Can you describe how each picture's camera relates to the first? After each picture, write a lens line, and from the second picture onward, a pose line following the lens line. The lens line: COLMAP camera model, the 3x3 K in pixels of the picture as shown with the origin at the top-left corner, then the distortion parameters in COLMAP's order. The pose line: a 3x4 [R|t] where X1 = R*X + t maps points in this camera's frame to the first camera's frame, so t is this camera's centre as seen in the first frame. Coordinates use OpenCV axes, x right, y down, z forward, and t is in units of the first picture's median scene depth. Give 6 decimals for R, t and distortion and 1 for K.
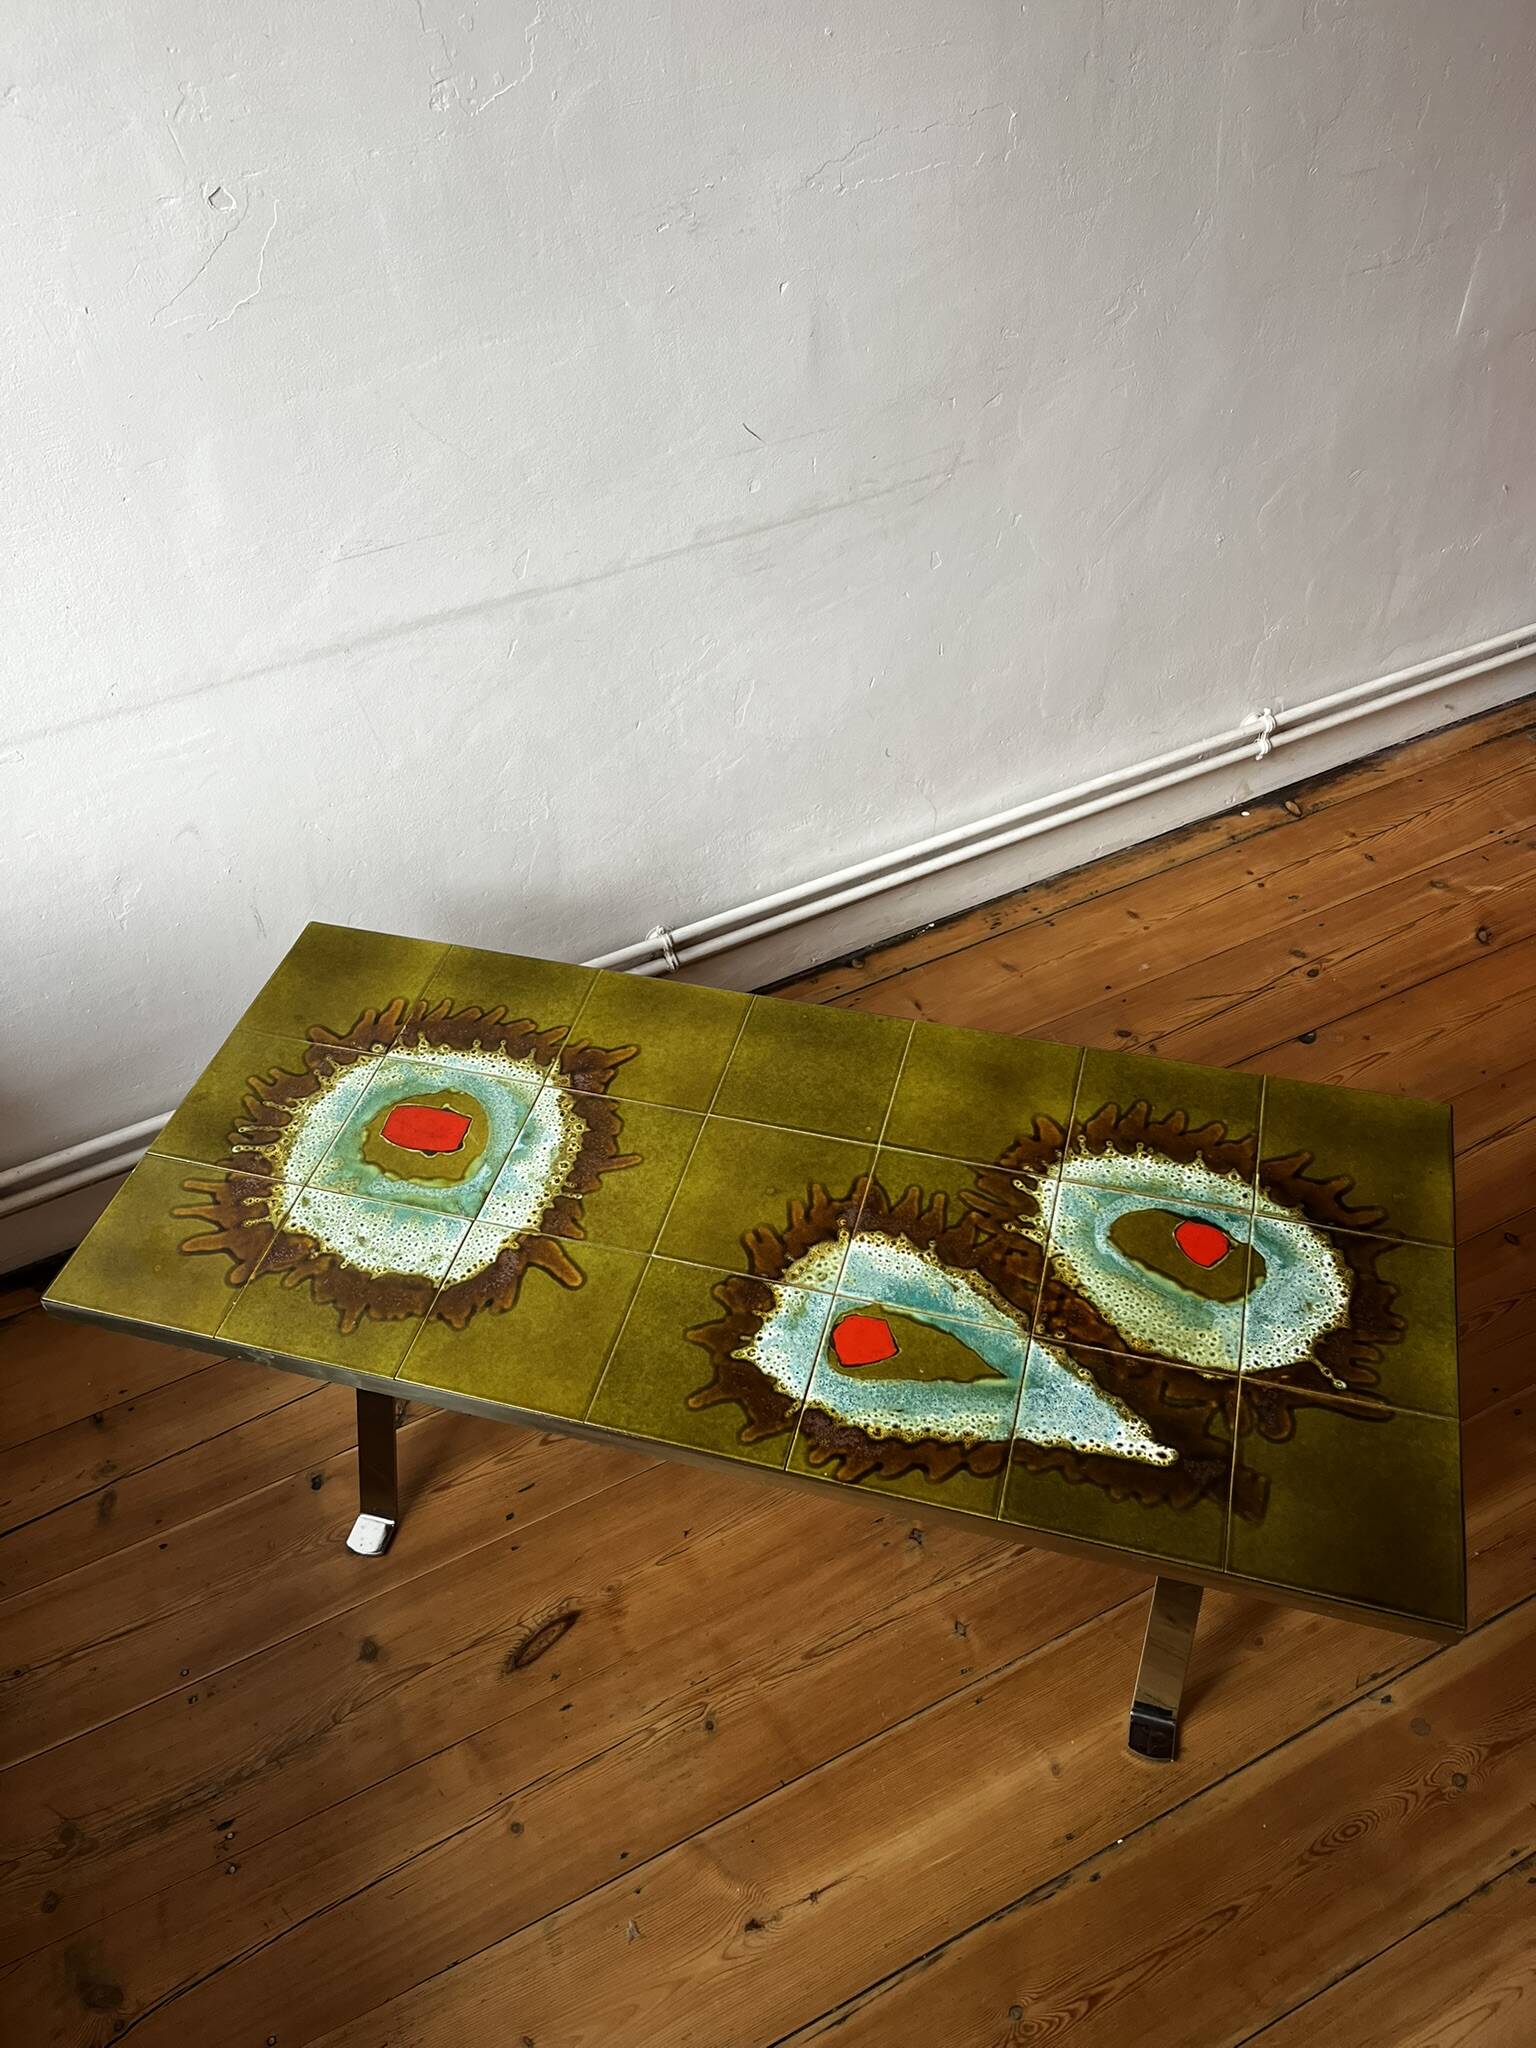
lens RADIAL K [[1566.1, 0, 780.4], [0, 1566.1, 1036.7], [0, 0, 1]] dist [0.016209, 0.000046]
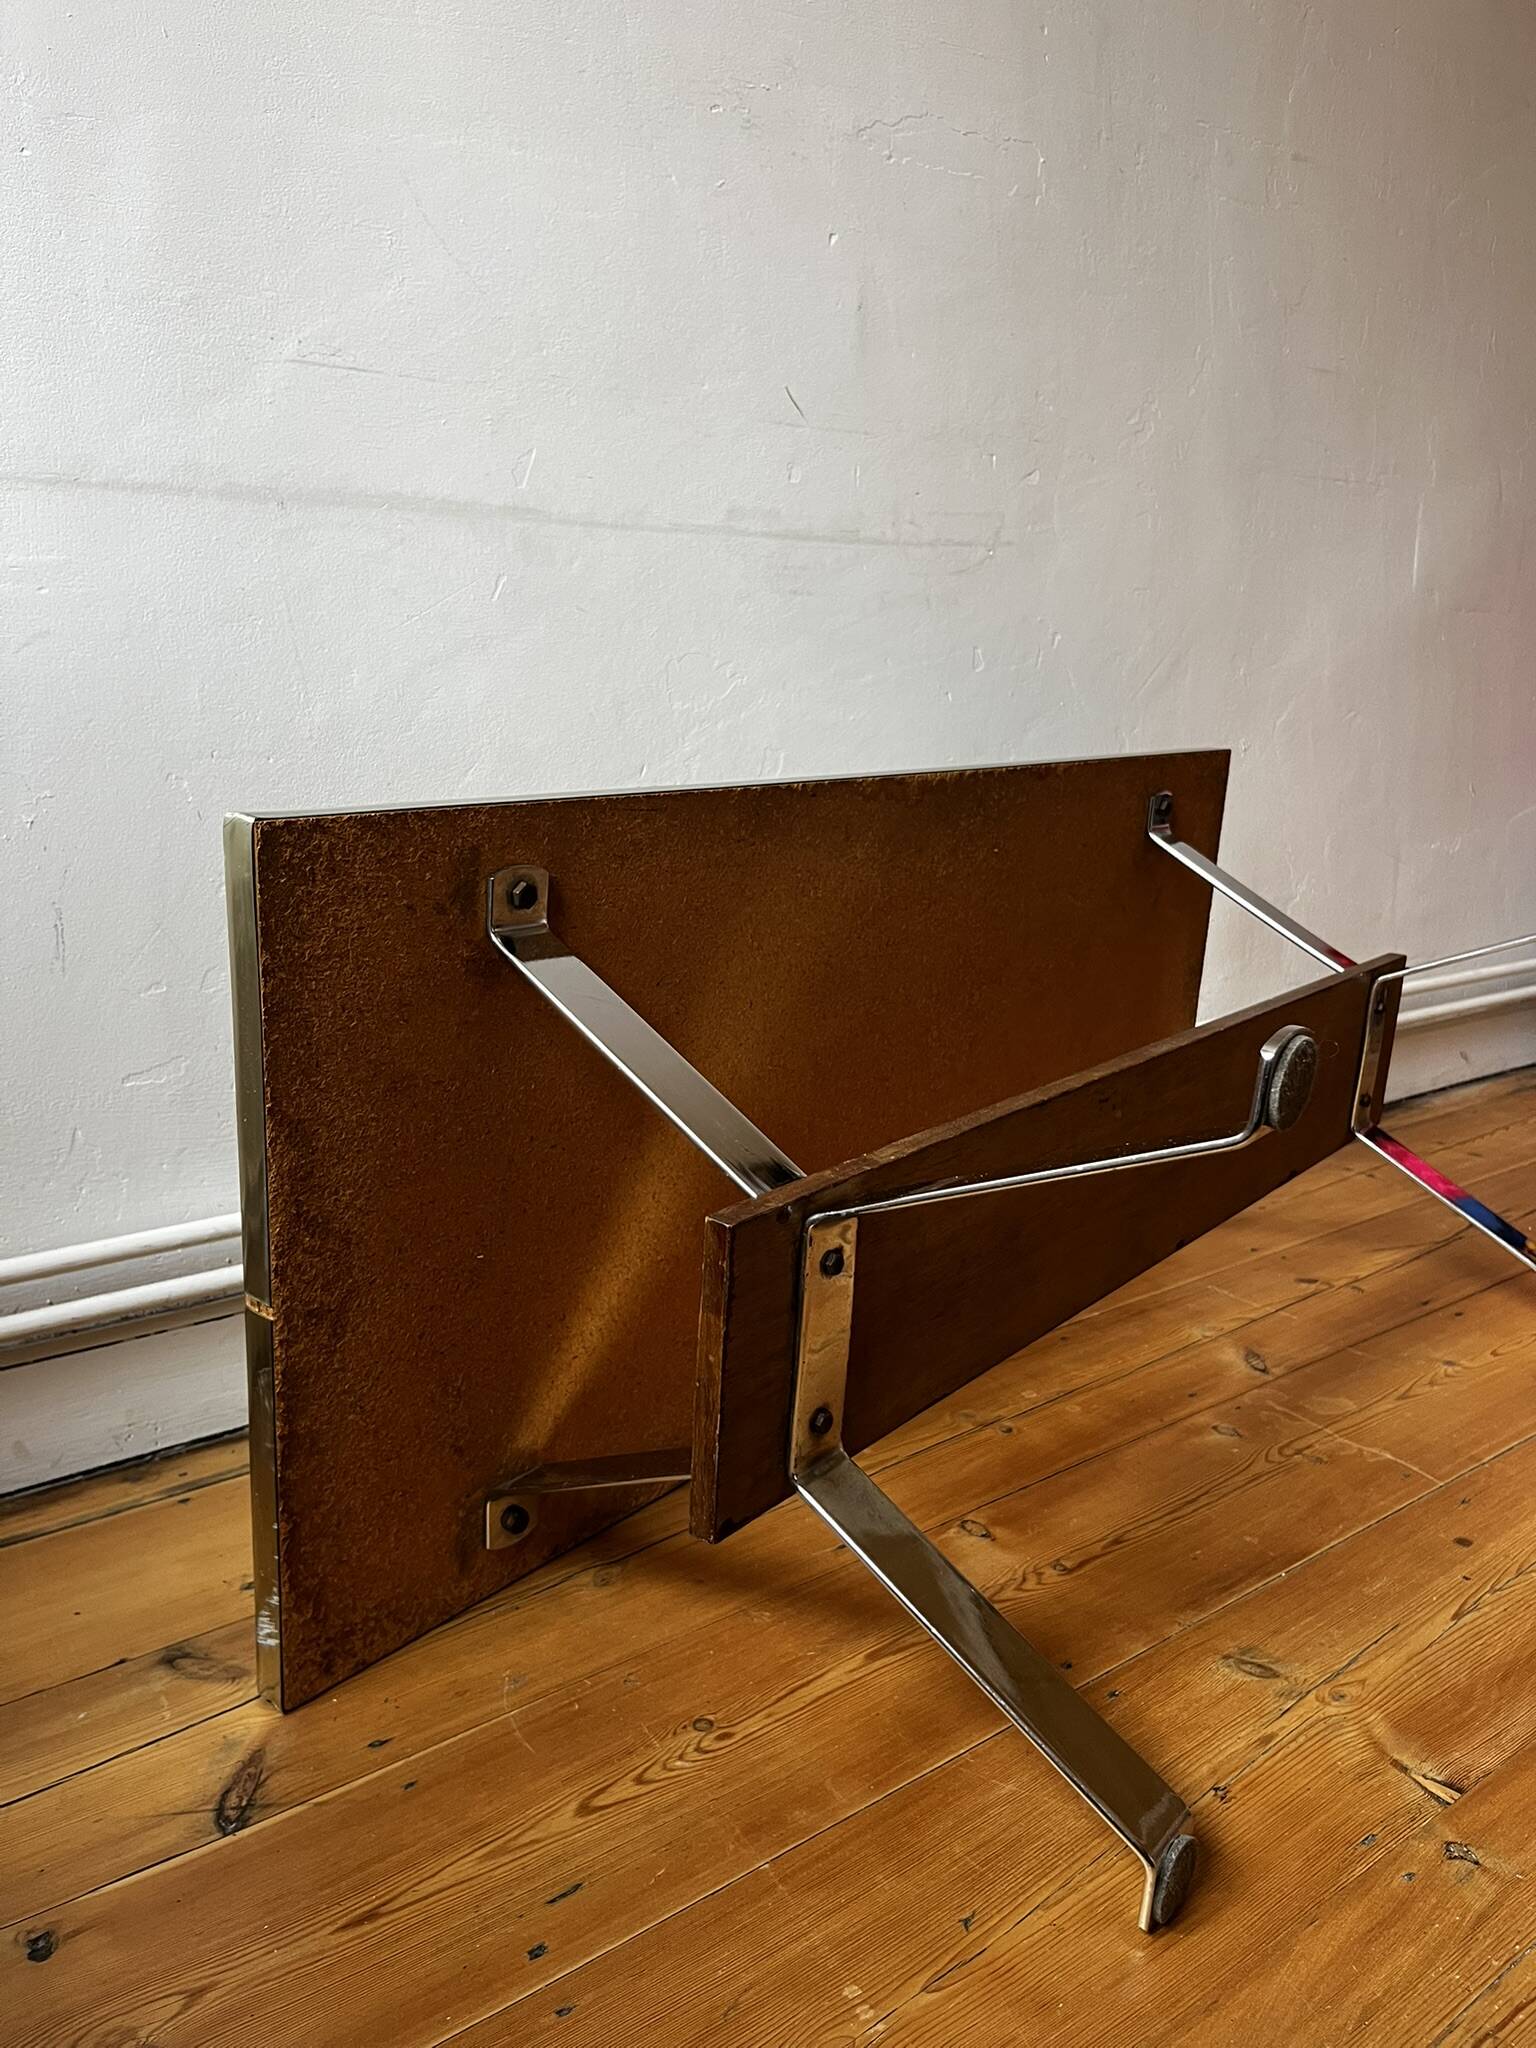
lens RADIAL K [[1563.8, 0, 770.1], [0, 1563.8, 1029.8], [0, 0, 1]] dist [0.050088, -0.080667]
pose [[0.981088, -0.007083, 0.193434, -0.199636], [0.118073, 0.813773, -0.569062, 0.368213], [-0.153381, 0.581139, 0.799219, 0.543241]]
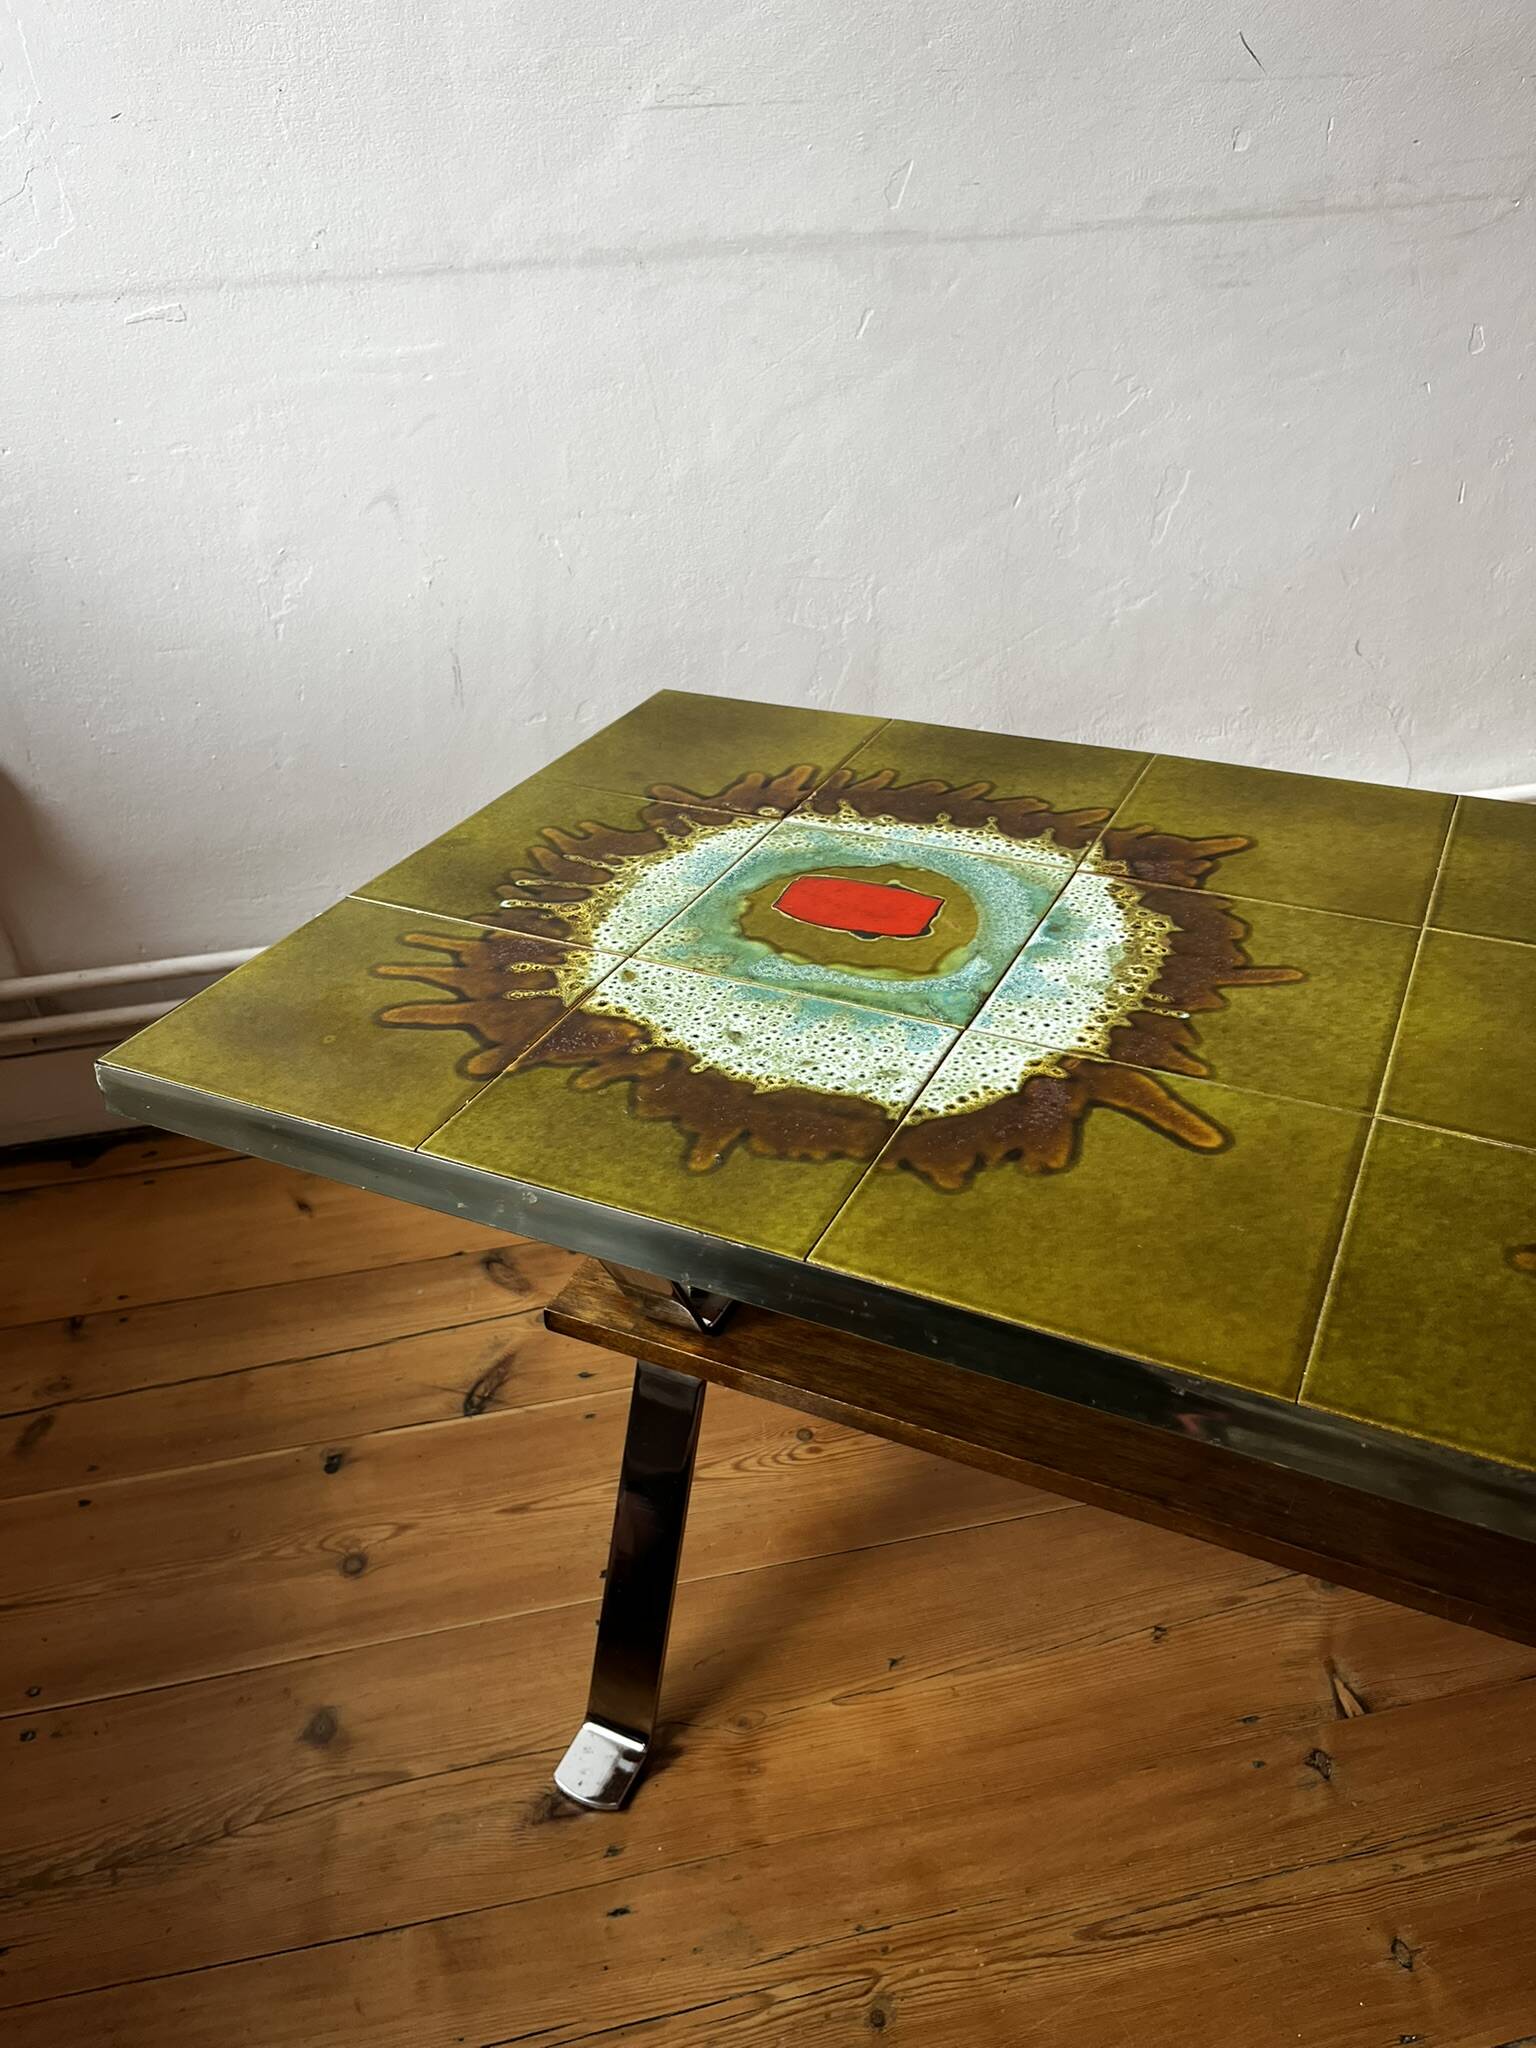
lens RADIAL K [[1565.1, 0, 770.5], [0, 1565.1, 1035.7], [0, 0, 1]] dist [0.052223, -0.094405]
pose [[0.966539, 0.140661, -0.214515, -0.013446], [-0.186935, 0.958889, -0.213511, 0.236607], [0.175663, 0.246467, 0.953098, 0.409354]]
